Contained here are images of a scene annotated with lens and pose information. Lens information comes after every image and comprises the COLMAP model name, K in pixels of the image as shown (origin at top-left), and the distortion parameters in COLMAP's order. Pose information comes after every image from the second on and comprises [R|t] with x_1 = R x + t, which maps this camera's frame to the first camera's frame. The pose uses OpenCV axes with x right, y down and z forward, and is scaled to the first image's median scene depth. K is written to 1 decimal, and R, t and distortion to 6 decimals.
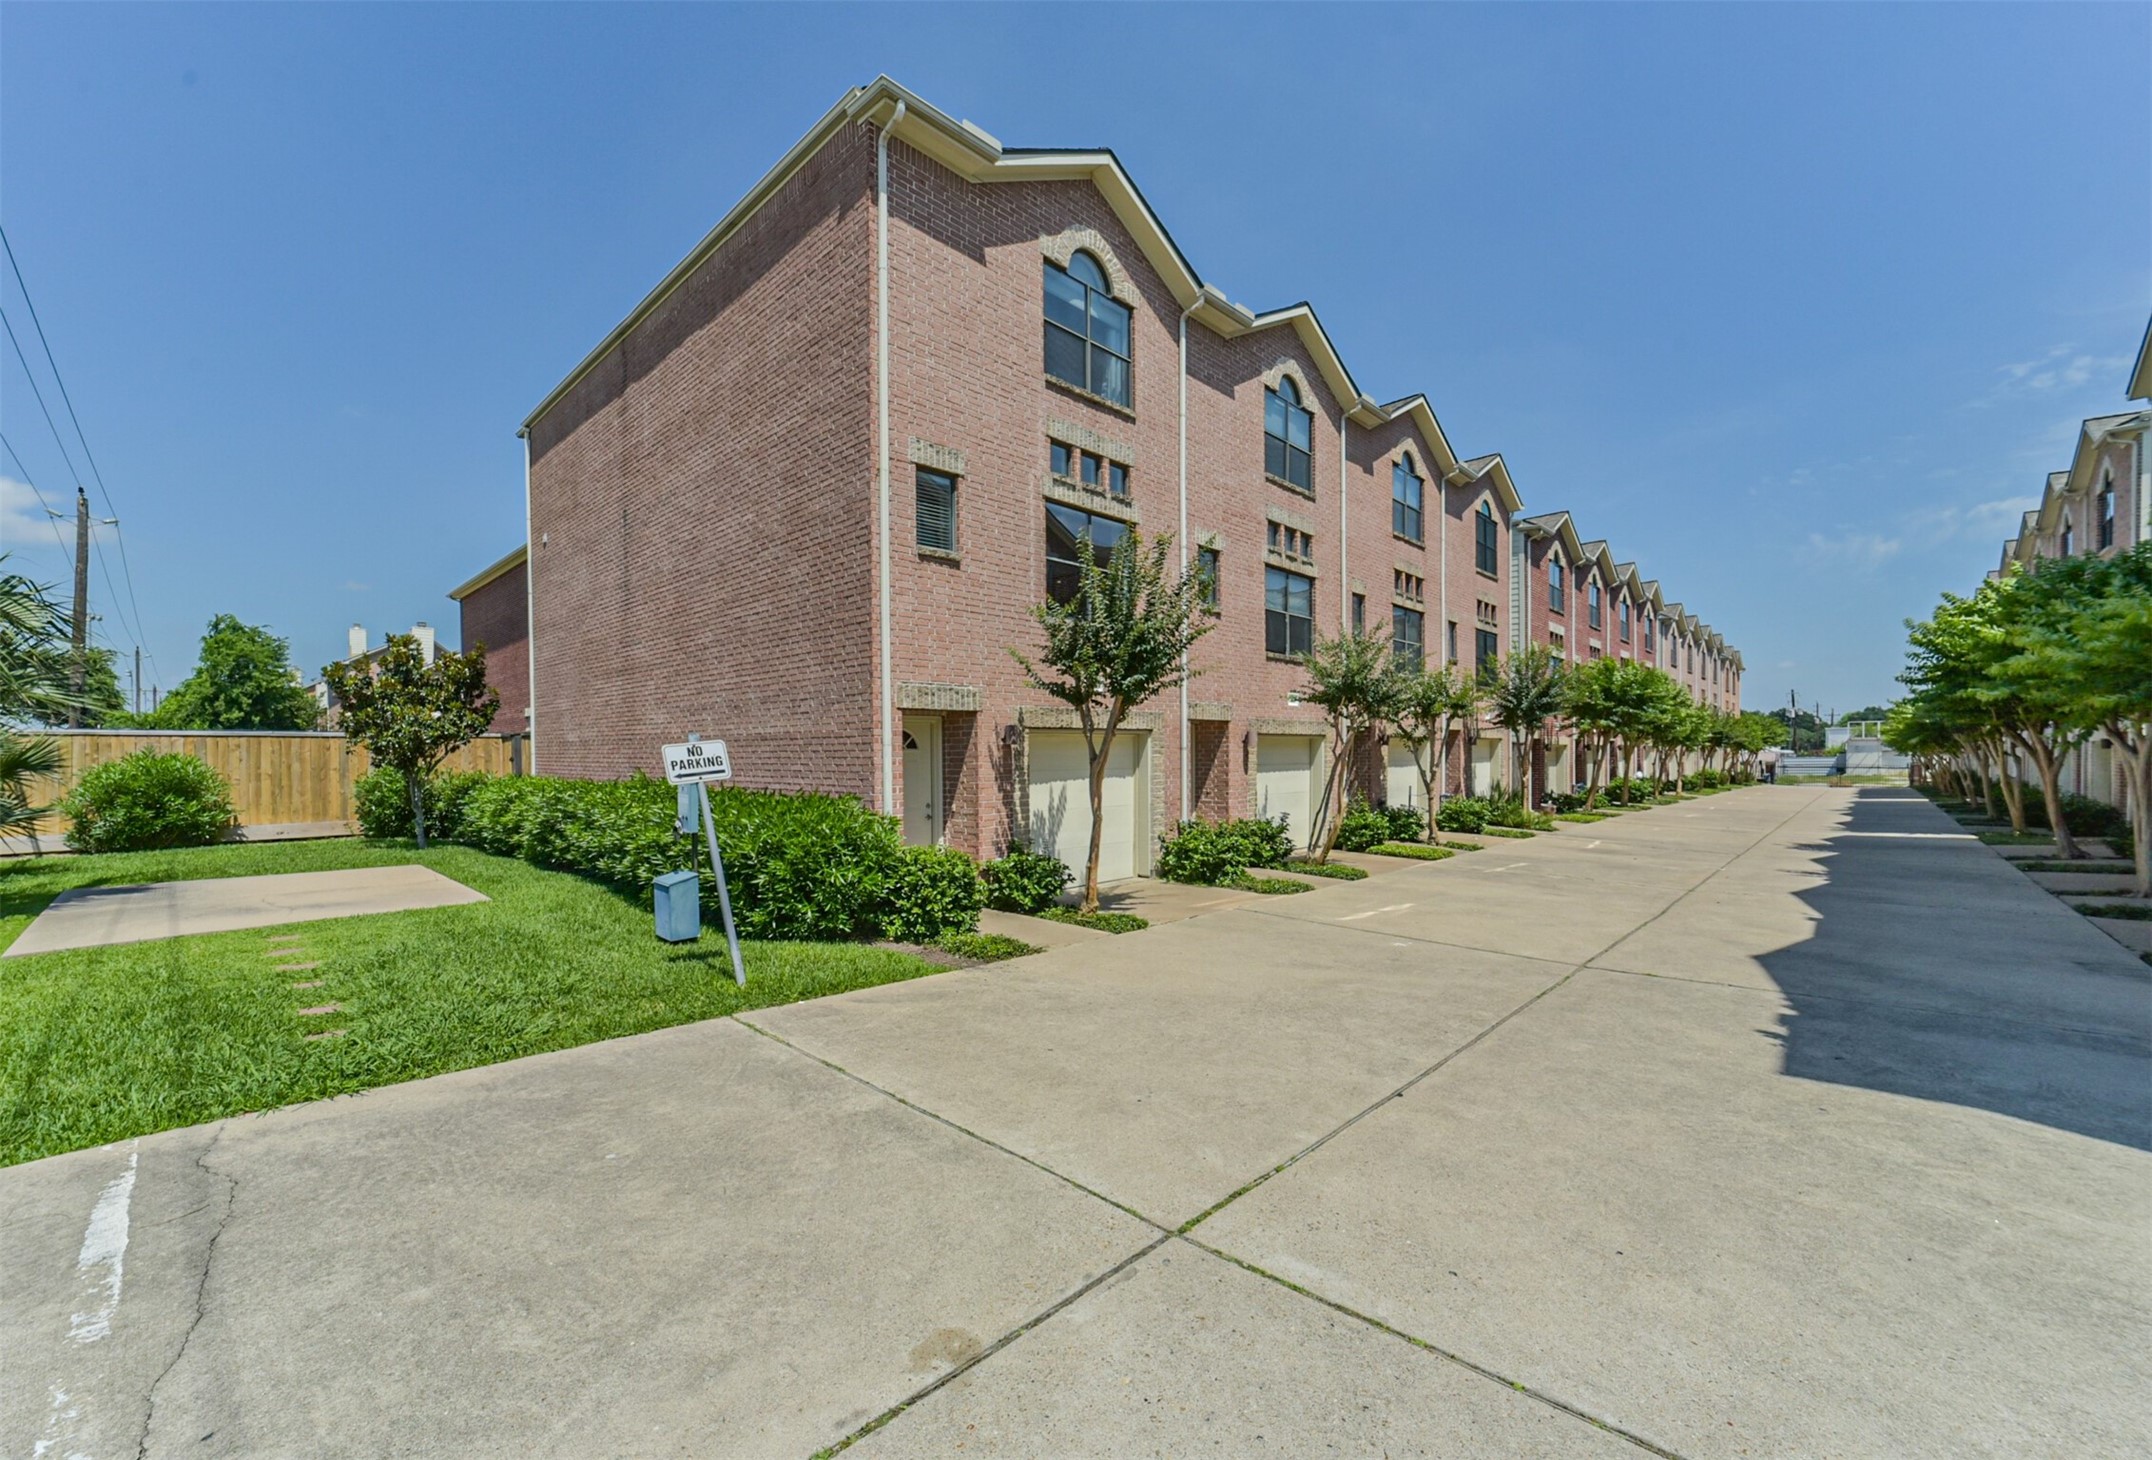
lens RADIAL K [[867.6, 0, 1058.8], [0, 867.6, 758.1], [0, 0, 1]] dist [-0.012799, 0.000762]
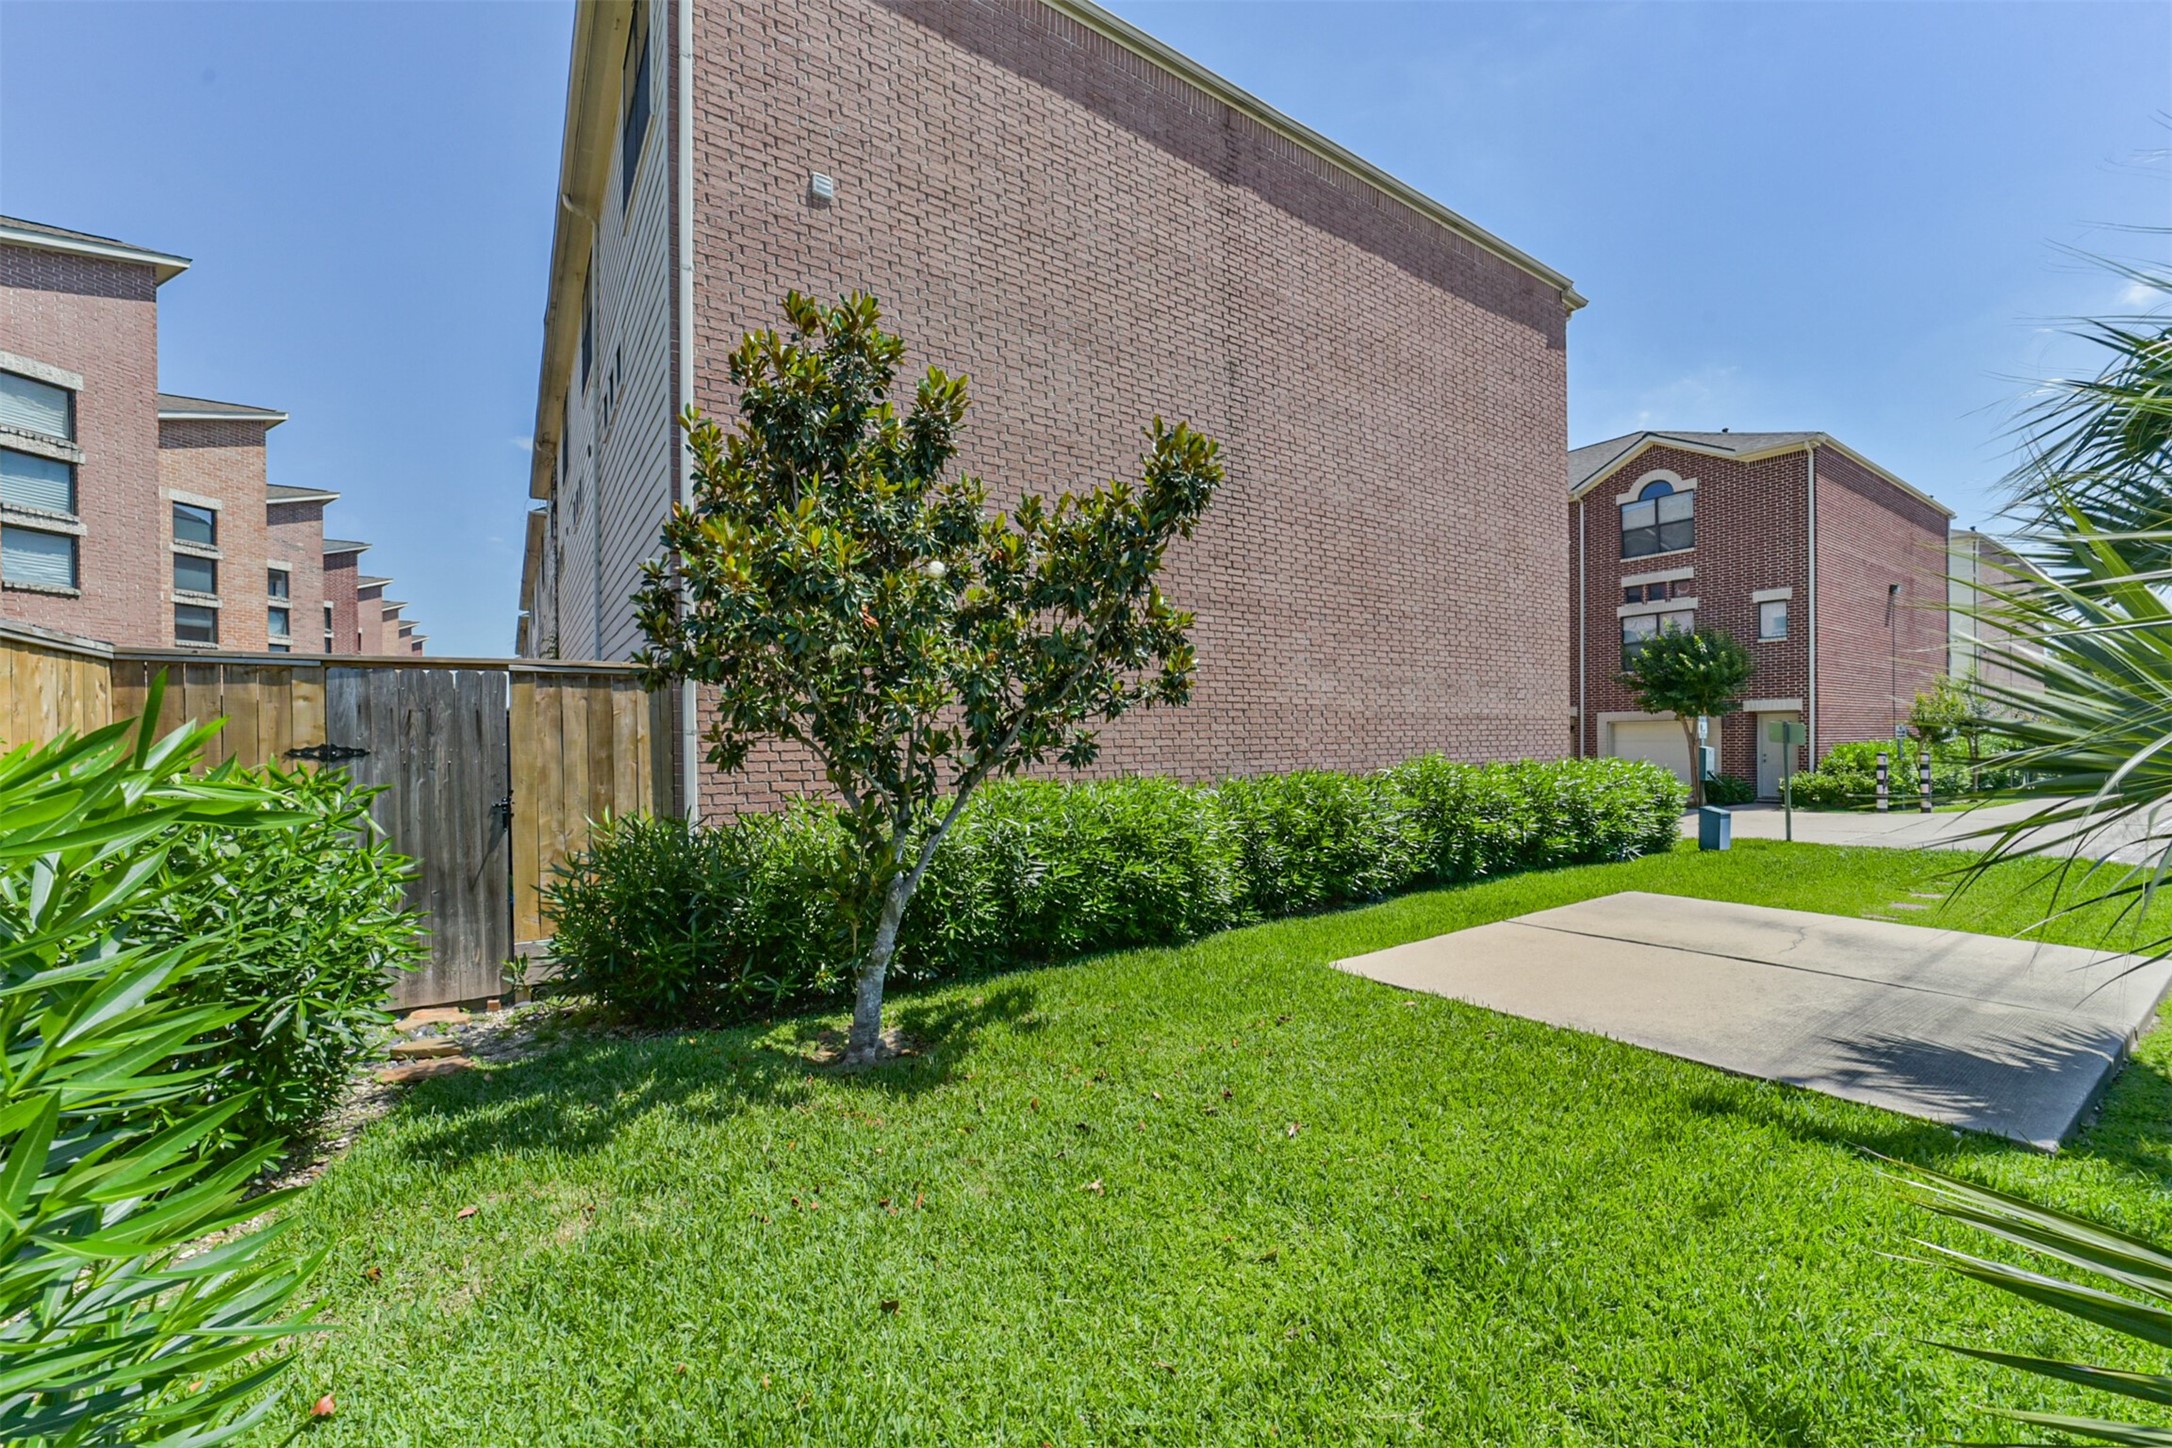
lens RADIAL K [[848.2, 0, 1084.5], [0, 848.2, 735.9], [0, 0, 1]] dist [-0.025967, 0.006333]
pose [[0.193070, 0.003894, 0.981177, -1.078701], [0.012515, 0.999901, -0.006431, 0.000406], [-0.981105, 0.013522, 0.193002, 0.926249]]
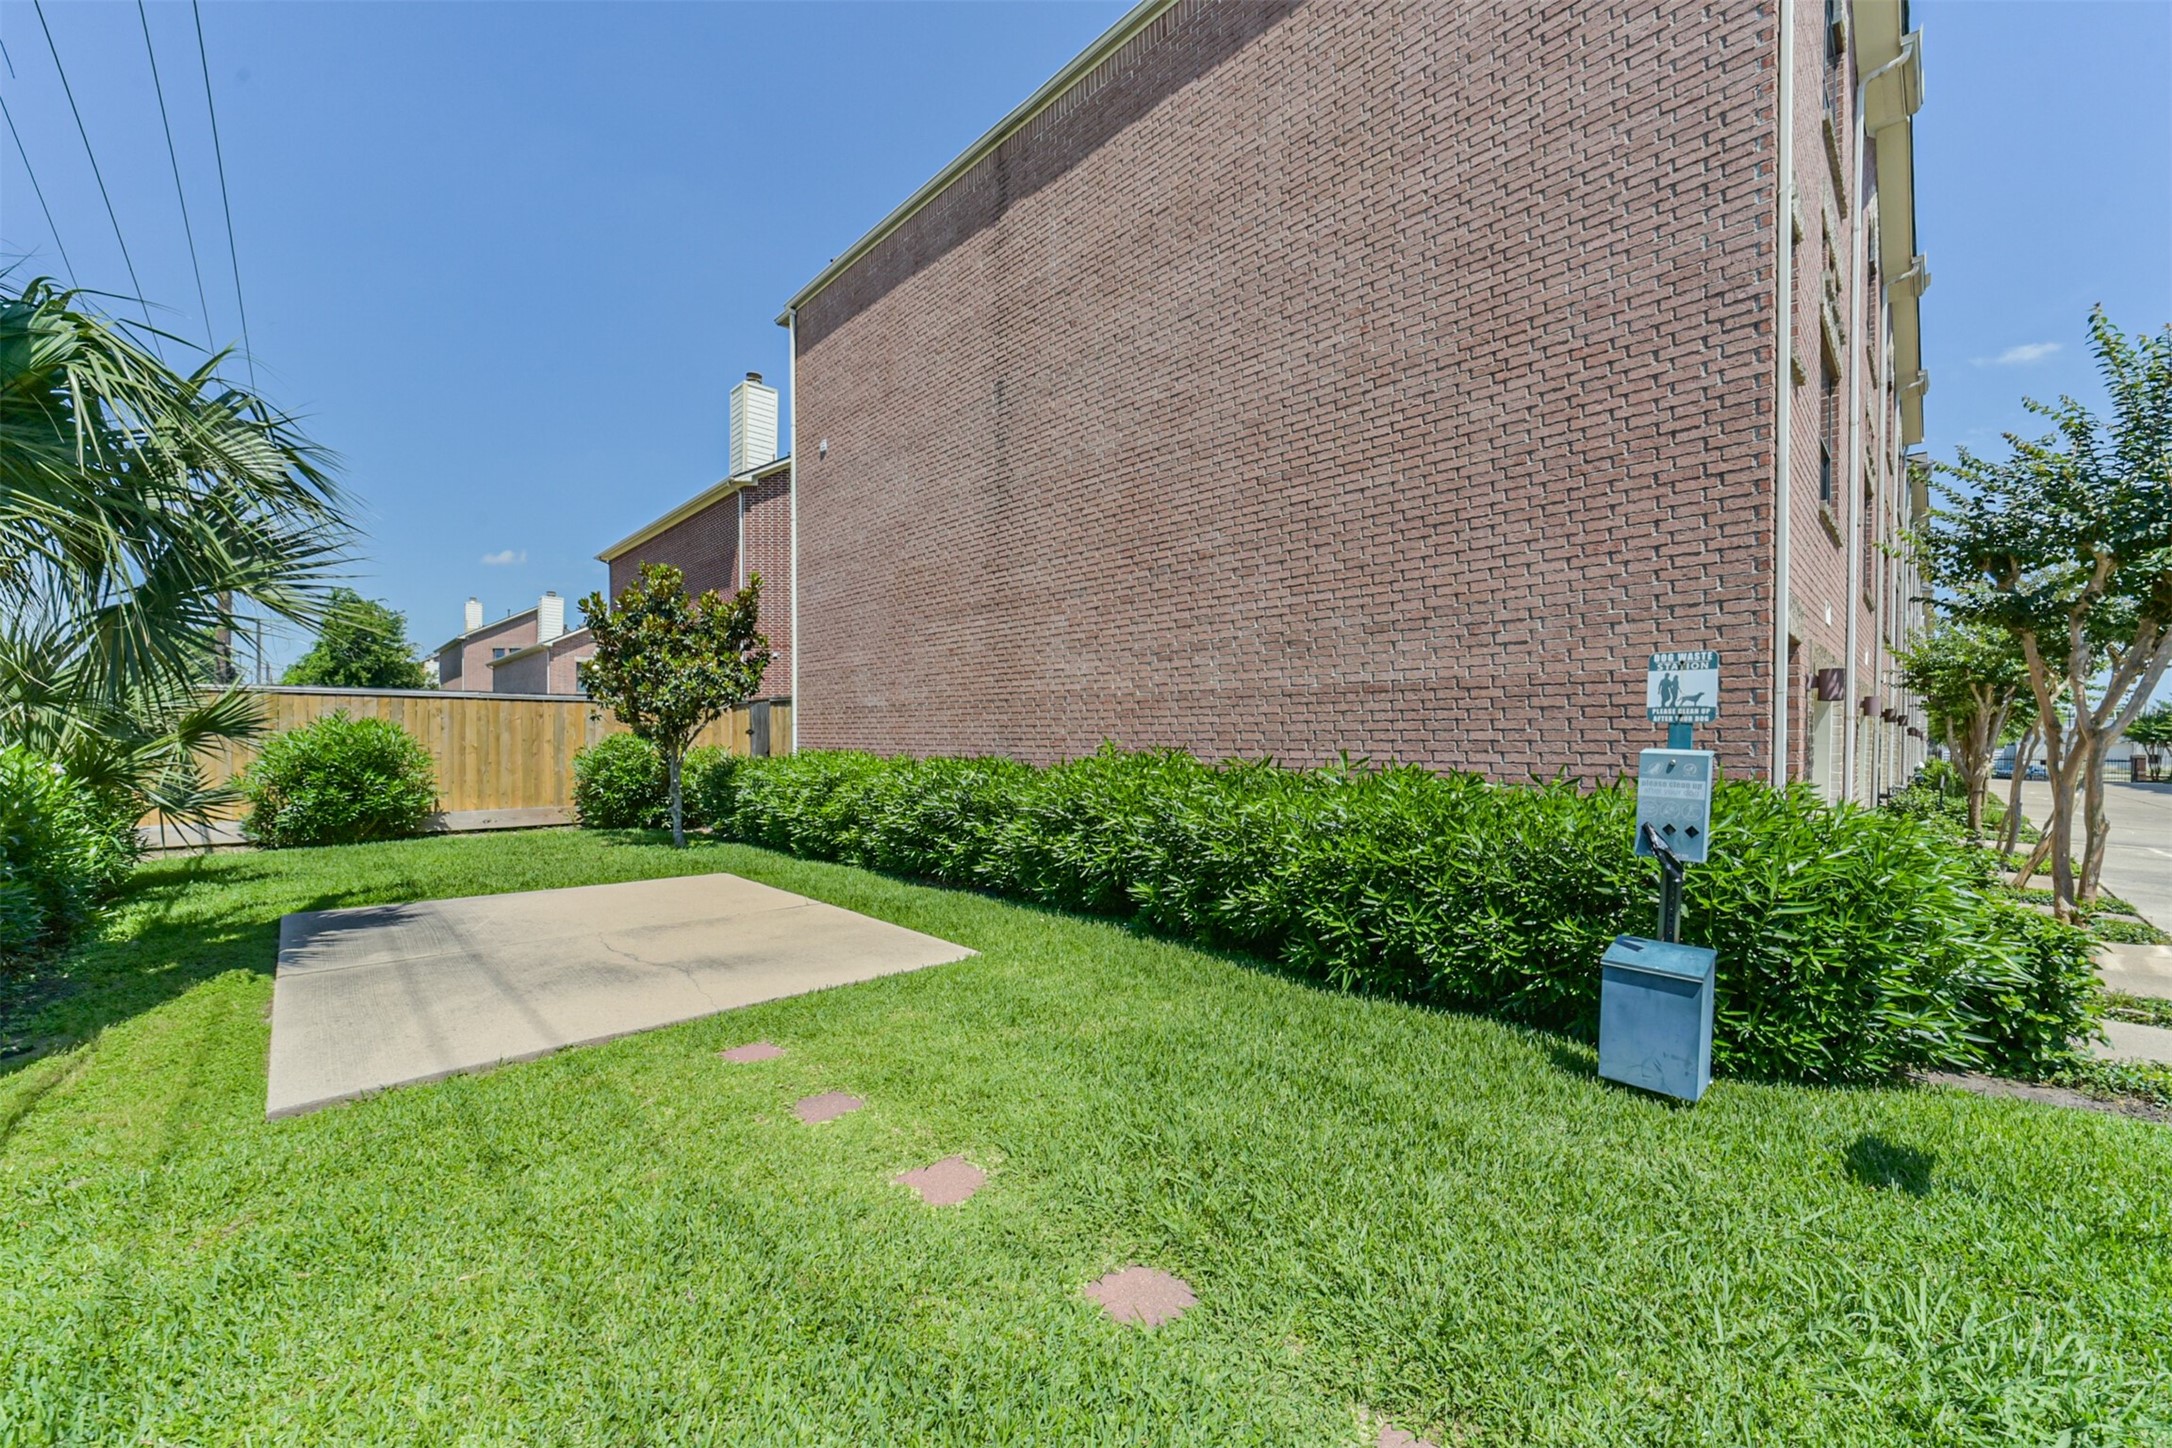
lens RADIAL K [[848.2, 0, 1063.9], [0, 848.2, 746.0], [0, 0, 1]] dist [-0.025967, 0.006333]
pose [[0.999199, 0.008646, -0.039072, -0.392397], [-0.008537, 0.999959, 0.002952, 0.012722], [0.039096, -0.002616, 0.999232, 0.281284]]
